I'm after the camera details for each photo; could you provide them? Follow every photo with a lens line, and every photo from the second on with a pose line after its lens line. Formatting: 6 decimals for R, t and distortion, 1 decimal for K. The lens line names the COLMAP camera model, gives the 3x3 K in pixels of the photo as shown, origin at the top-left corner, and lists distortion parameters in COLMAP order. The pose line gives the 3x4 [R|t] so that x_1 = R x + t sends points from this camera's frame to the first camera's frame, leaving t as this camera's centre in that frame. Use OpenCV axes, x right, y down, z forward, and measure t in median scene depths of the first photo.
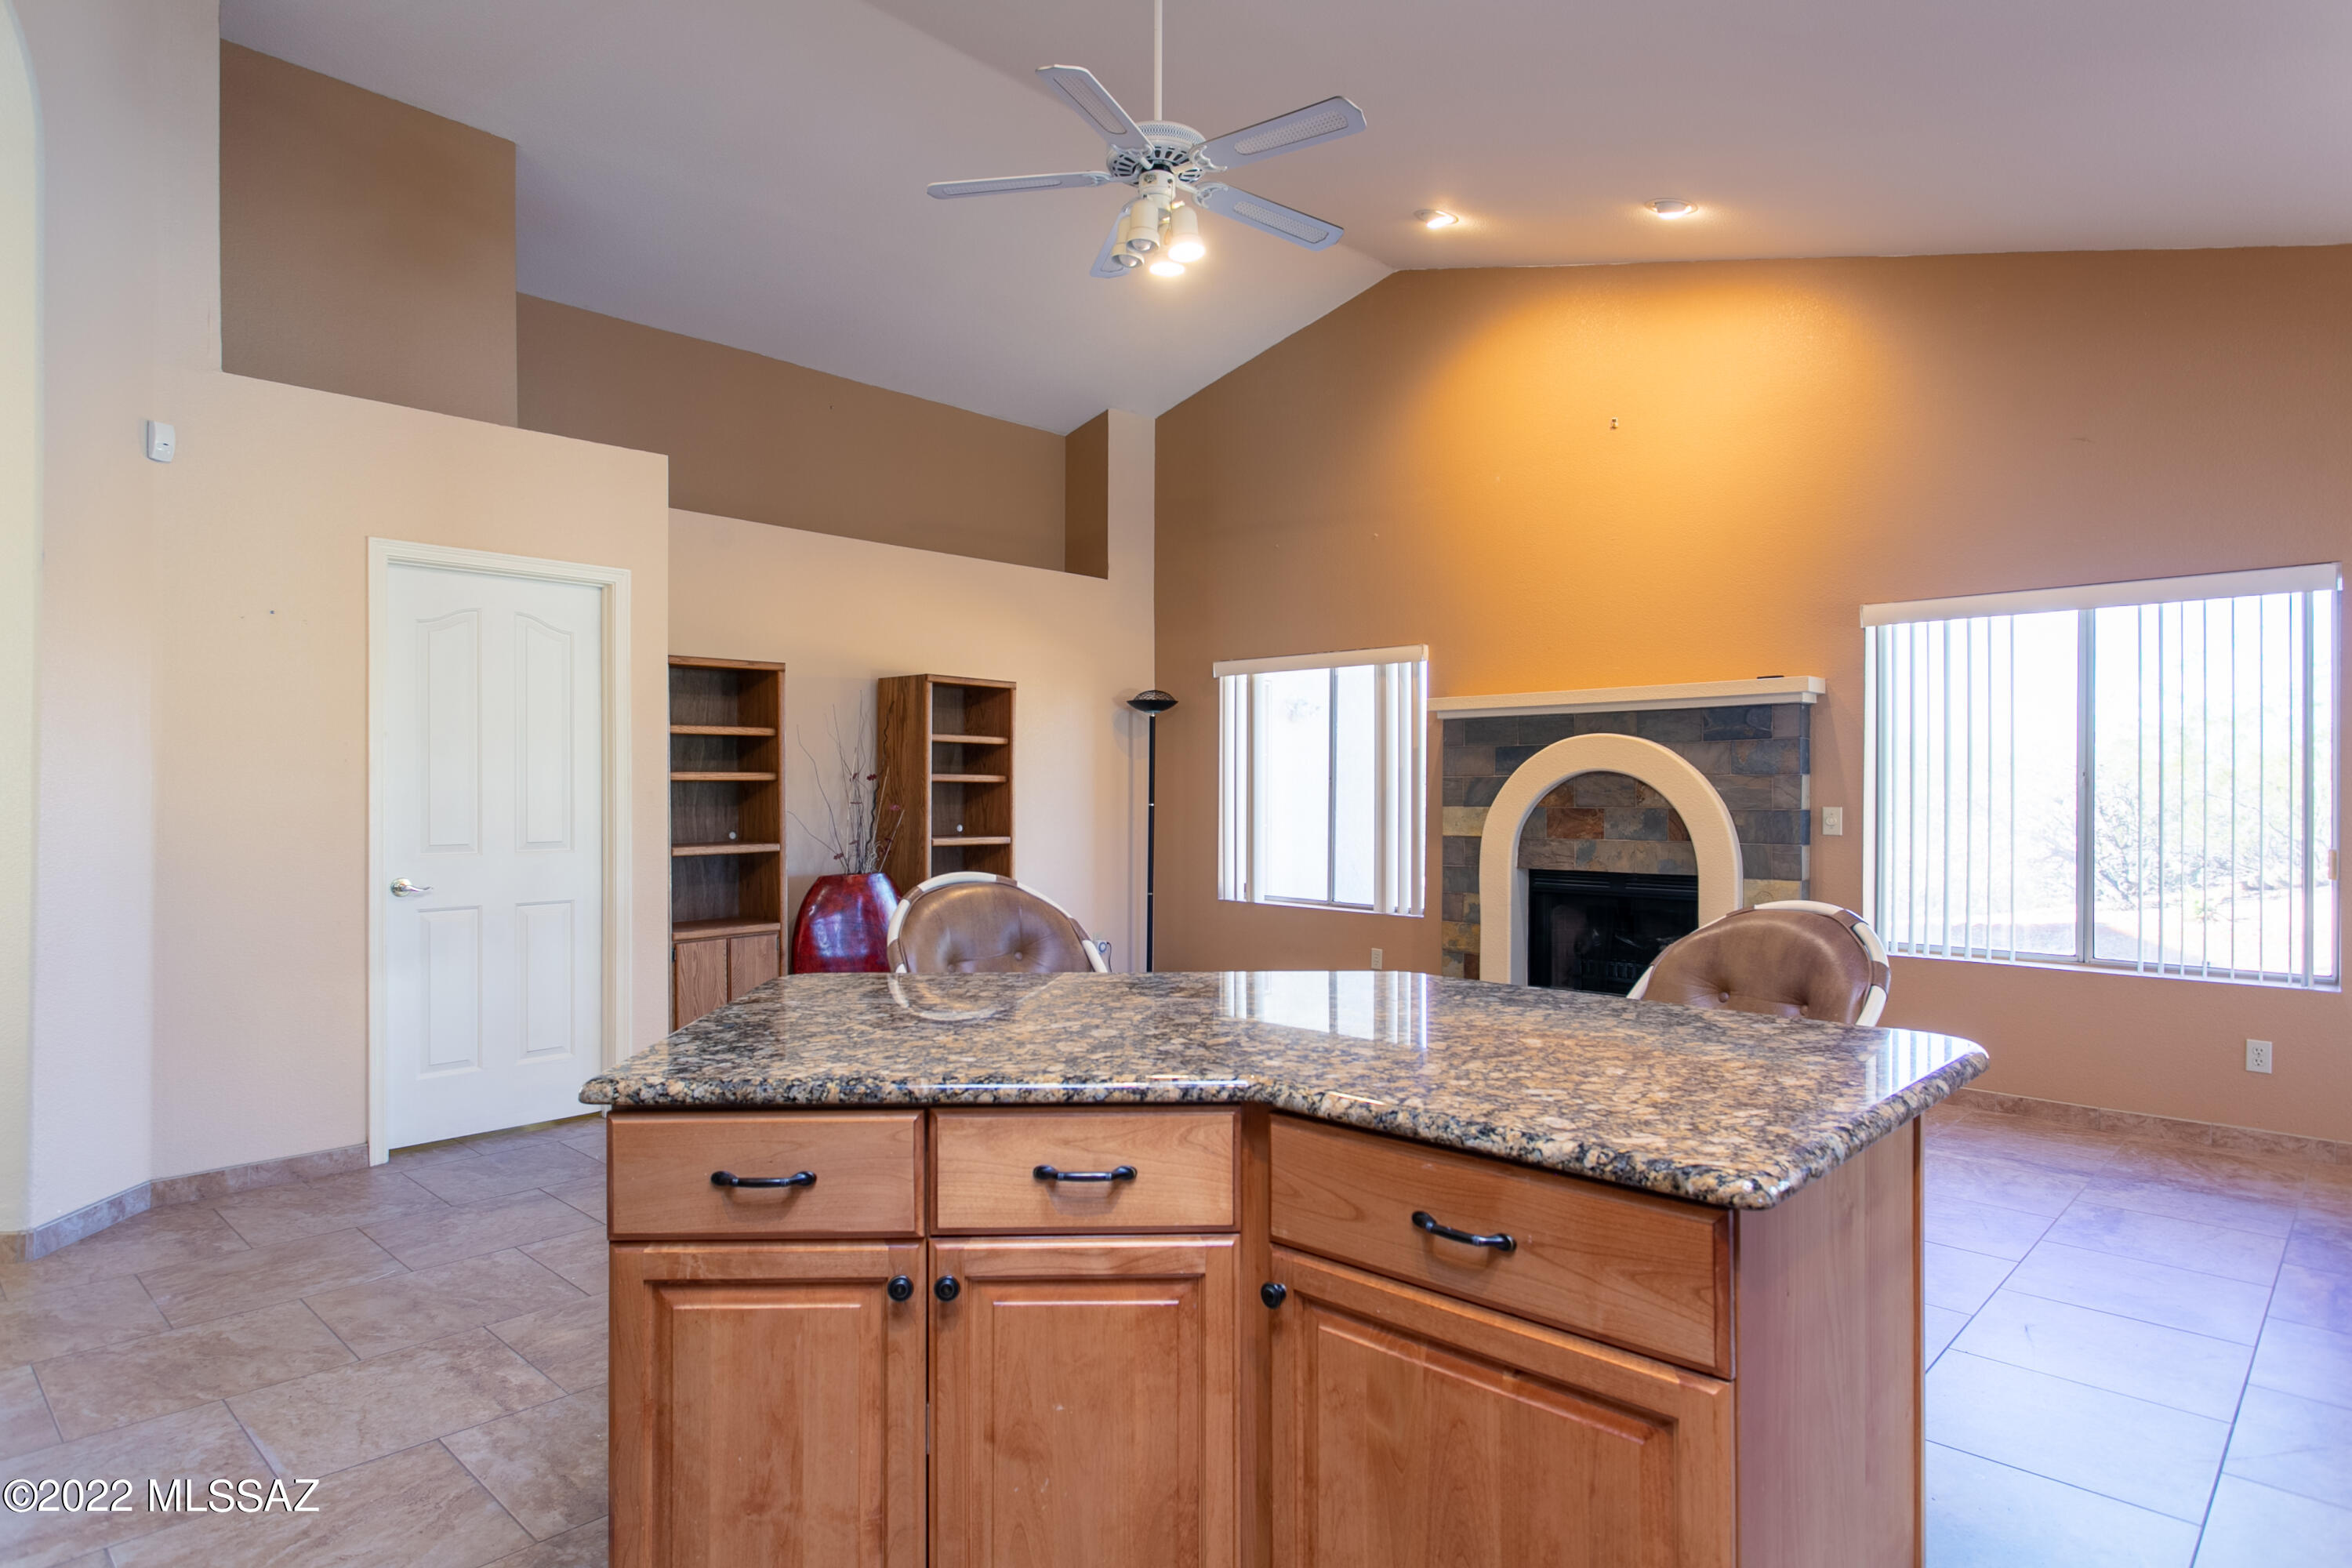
lens RADIAL K [[1299.4, 0, 1176.0], [0, 1299.4, 784.0], [0, 0, 1]] dist [0.005067, 0.001207]
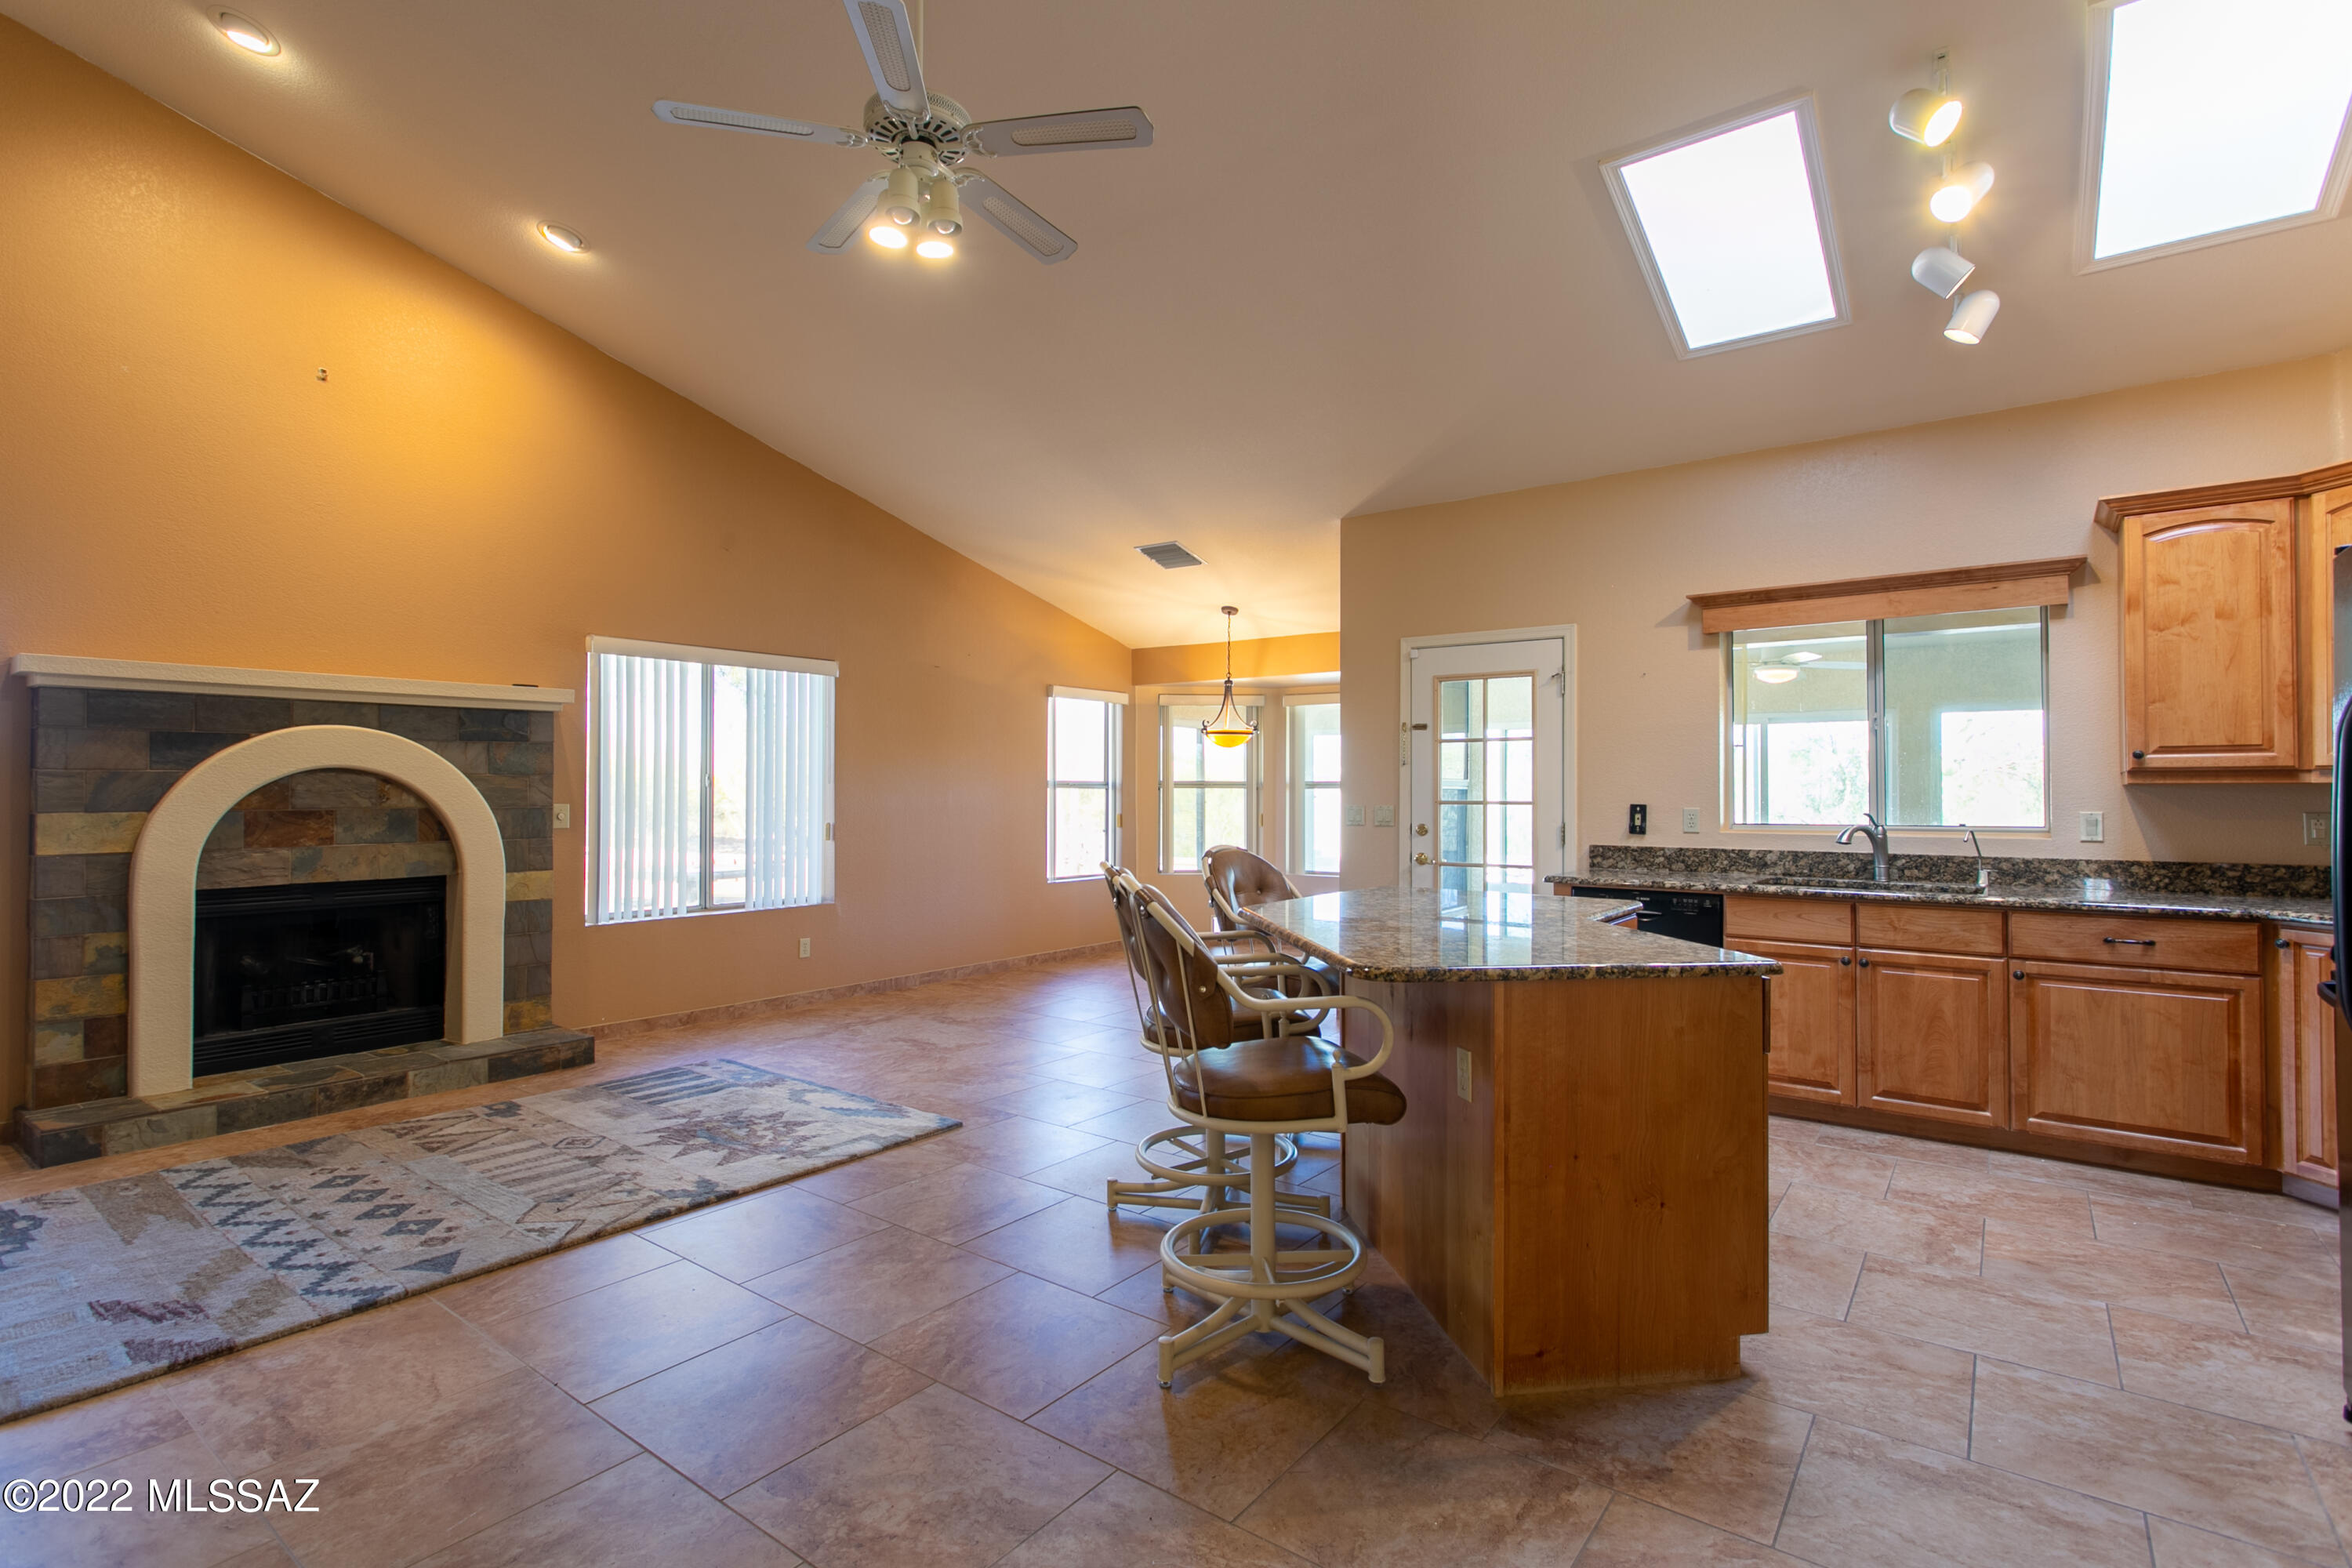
lens RADIAL K [[1111.1, 0, 1166.1], [0, 1111.1, 784.7], [0, 0, 1]] dist [0.000150, -0.000115]
pose [[-0.111400, 0.004091, 0.993767, -0.521627], [-0.006556, 0.999967, -0.004851, 0.001777], [-0.993754, -0.007055, -0.111370, 0.564481]]
